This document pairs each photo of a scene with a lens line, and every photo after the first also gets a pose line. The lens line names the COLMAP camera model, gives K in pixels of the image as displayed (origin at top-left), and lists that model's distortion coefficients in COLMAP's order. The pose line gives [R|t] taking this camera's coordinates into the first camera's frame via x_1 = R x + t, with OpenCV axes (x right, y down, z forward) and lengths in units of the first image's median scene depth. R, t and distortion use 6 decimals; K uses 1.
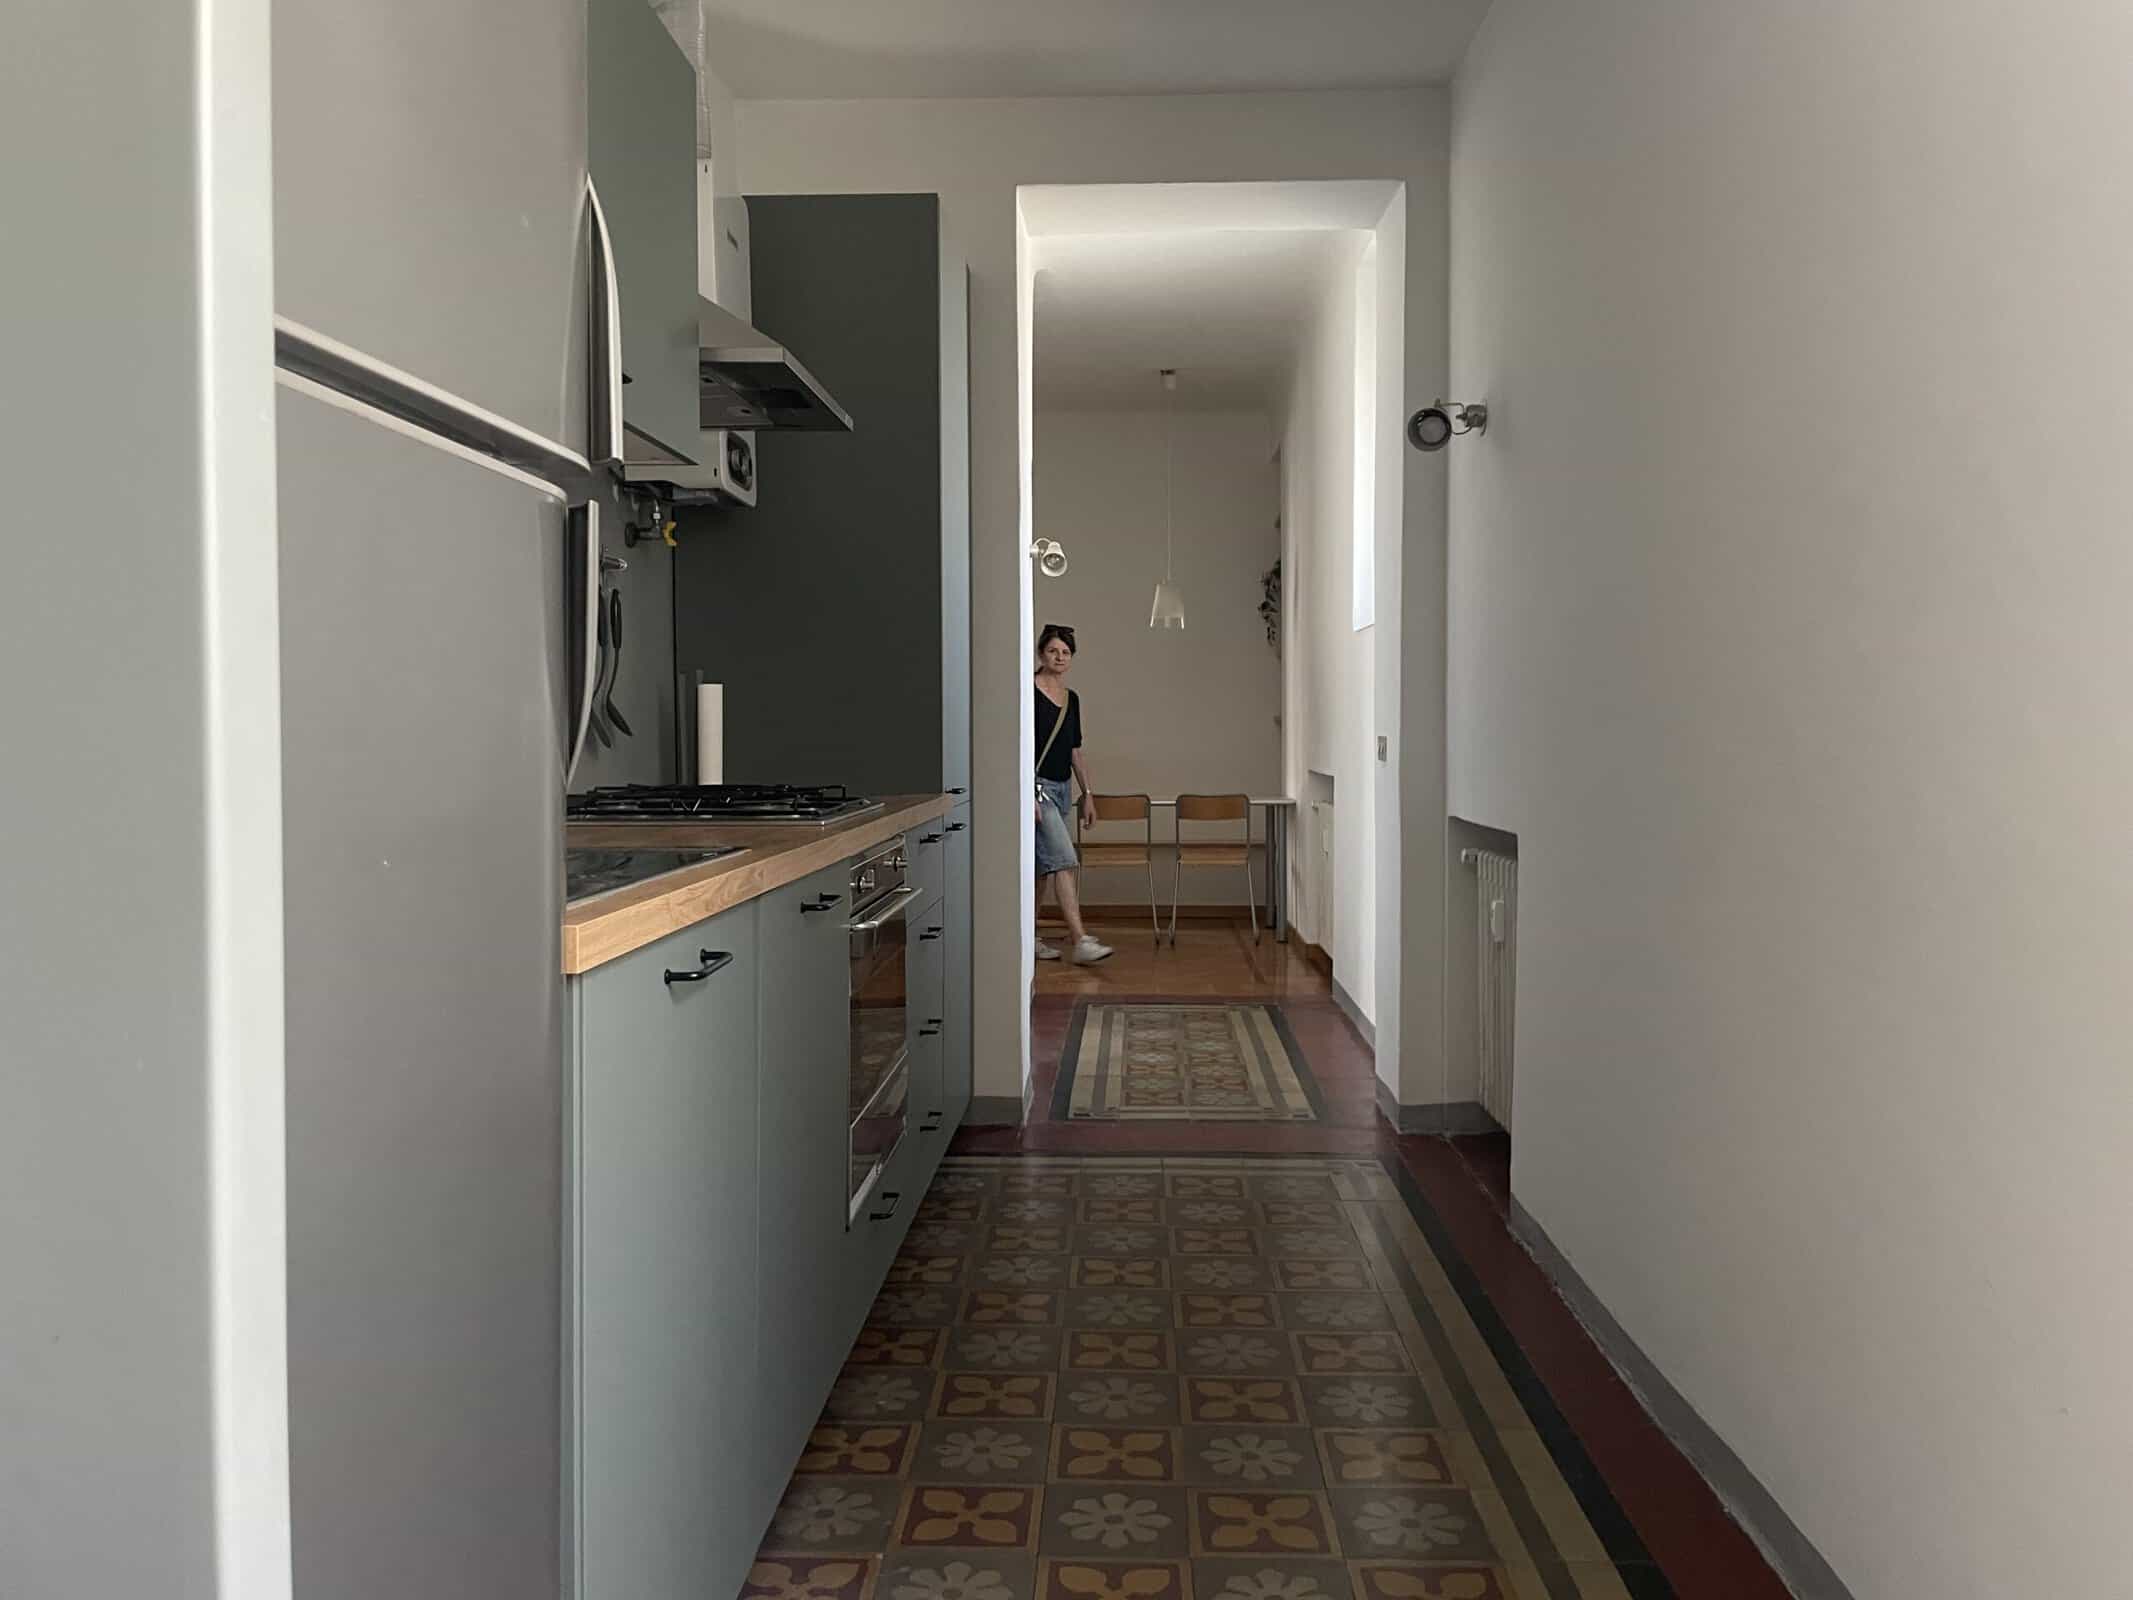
lens RADIAL K [[1653.0, 0, 1077.2], [0, 1653.0, 766.5], [0, 0, 1]] dist [0.098621, -0.134560]
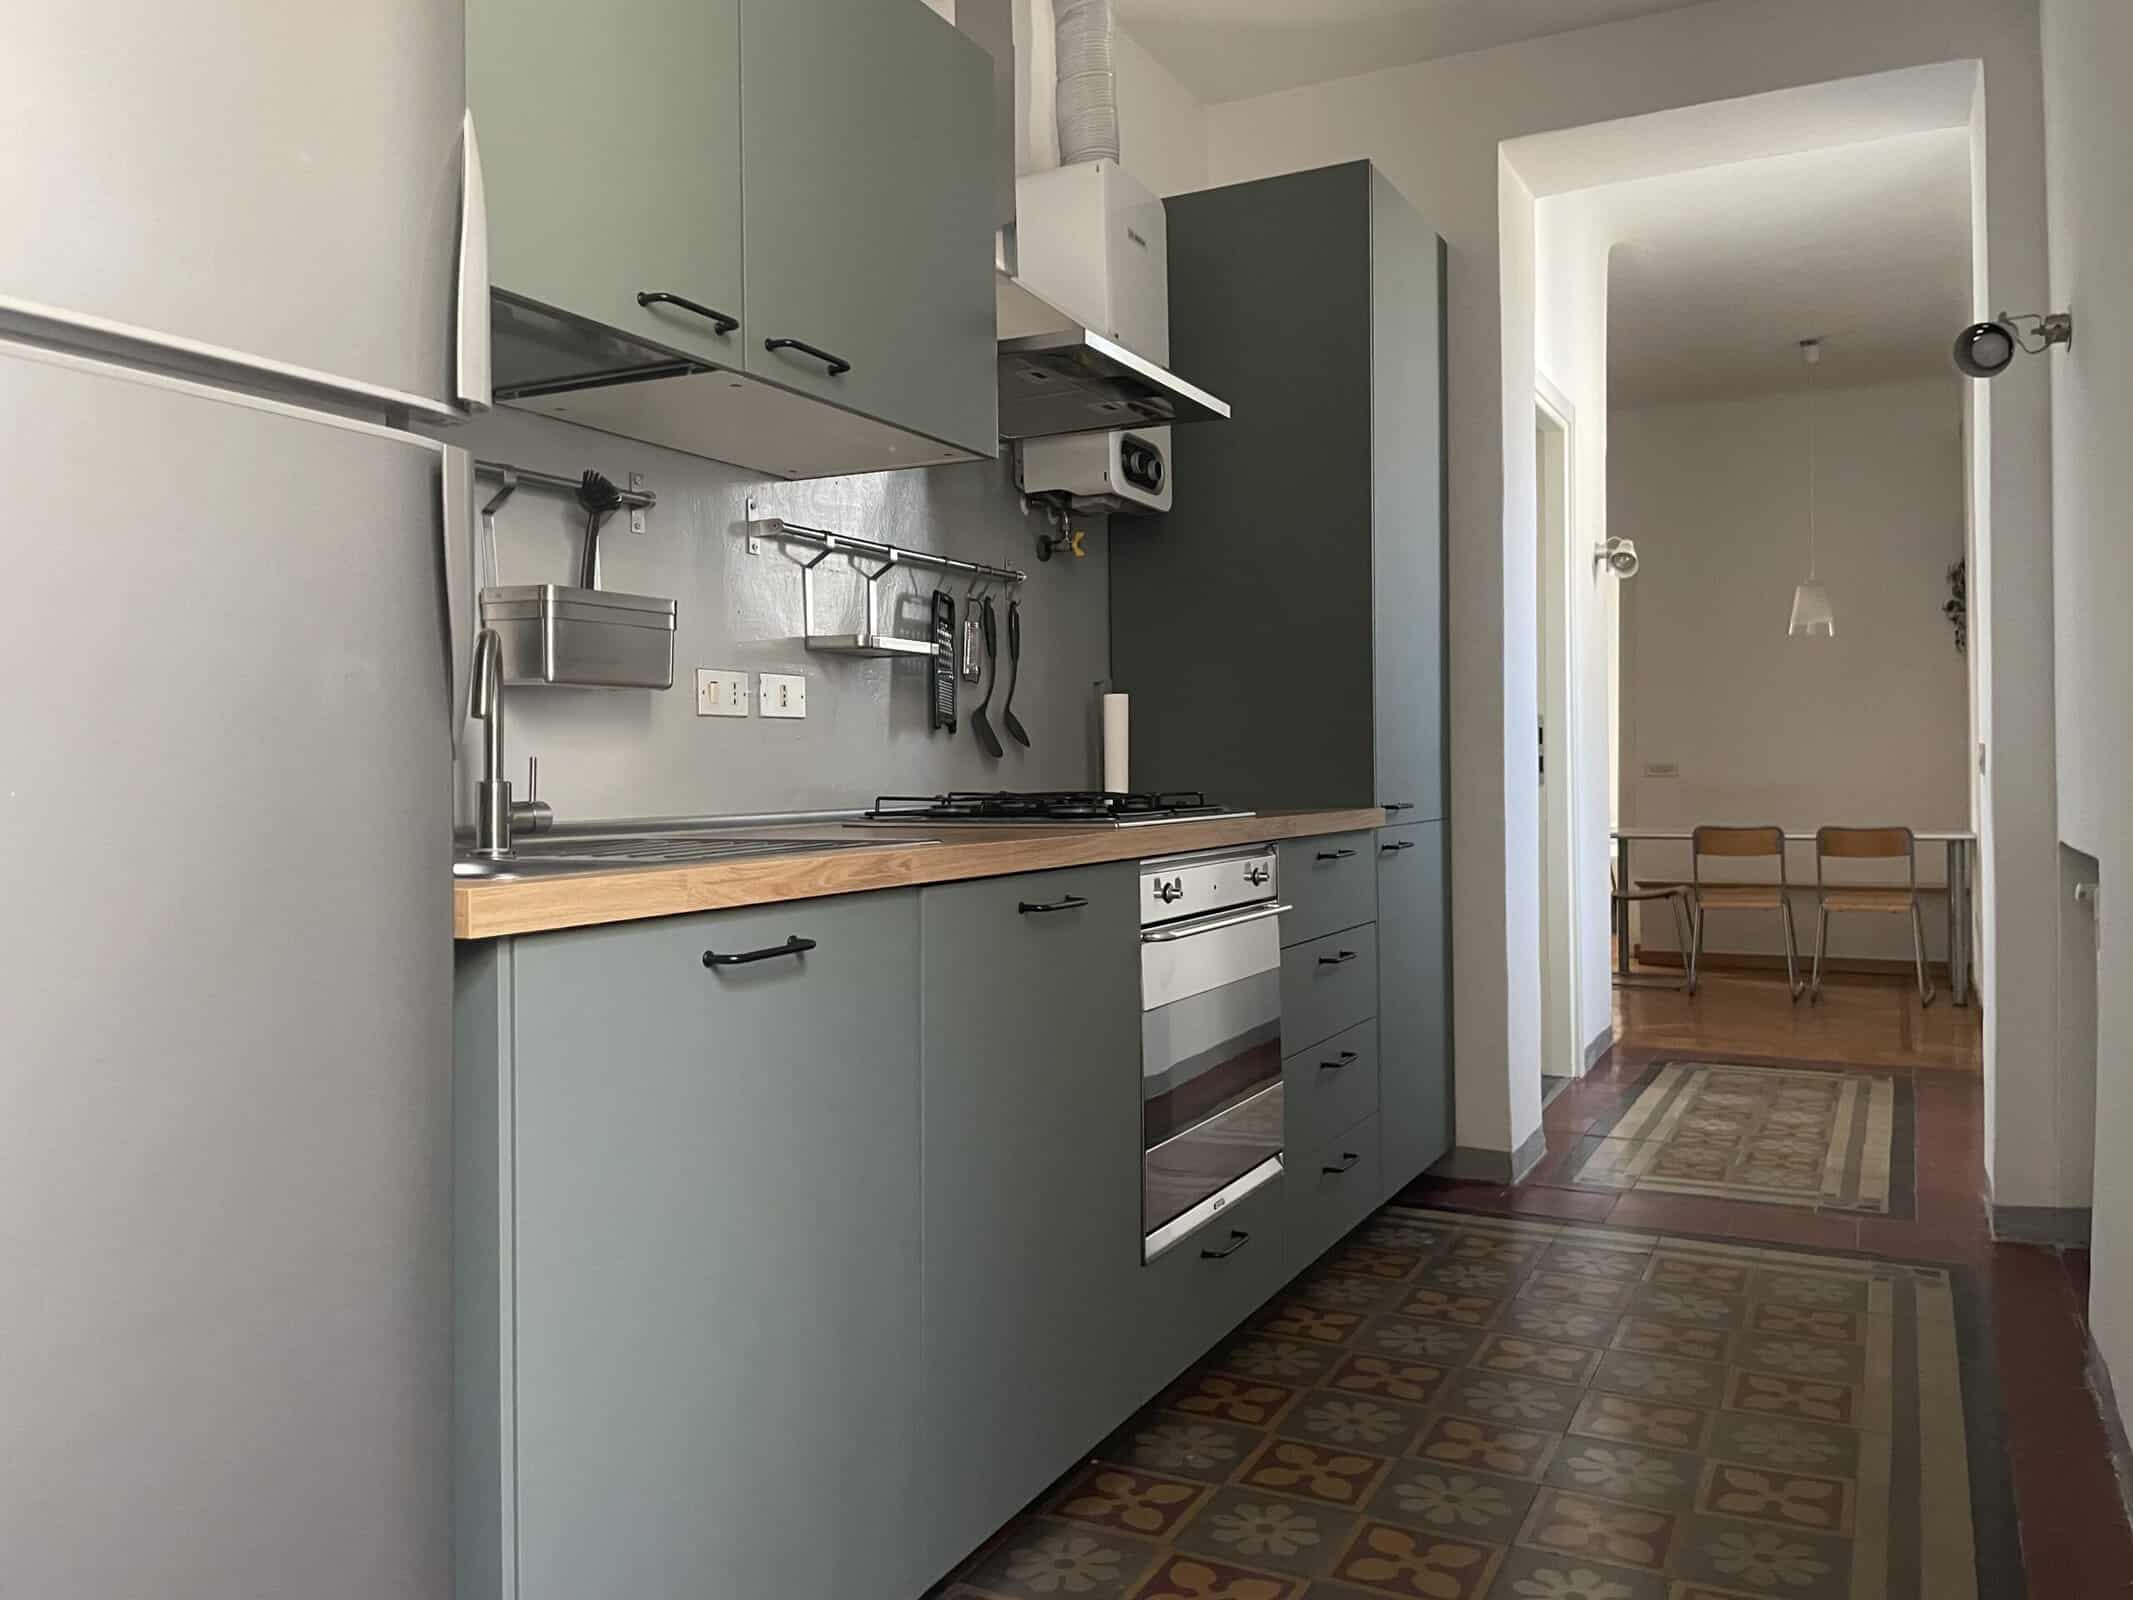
lens RADIAL K [[1653.0, 0, 1069.8], [0, 1653.0, 779.5], [0, 0, 1]] dist [0.098621, -0.134560]
pose [[0.908103, -0.006988, -0.418688, 0.136979], [-0.000772, 0.999831, -0.018361, 0.015970], [0.418745, 0.016997, 0.907945, 0.084439]]
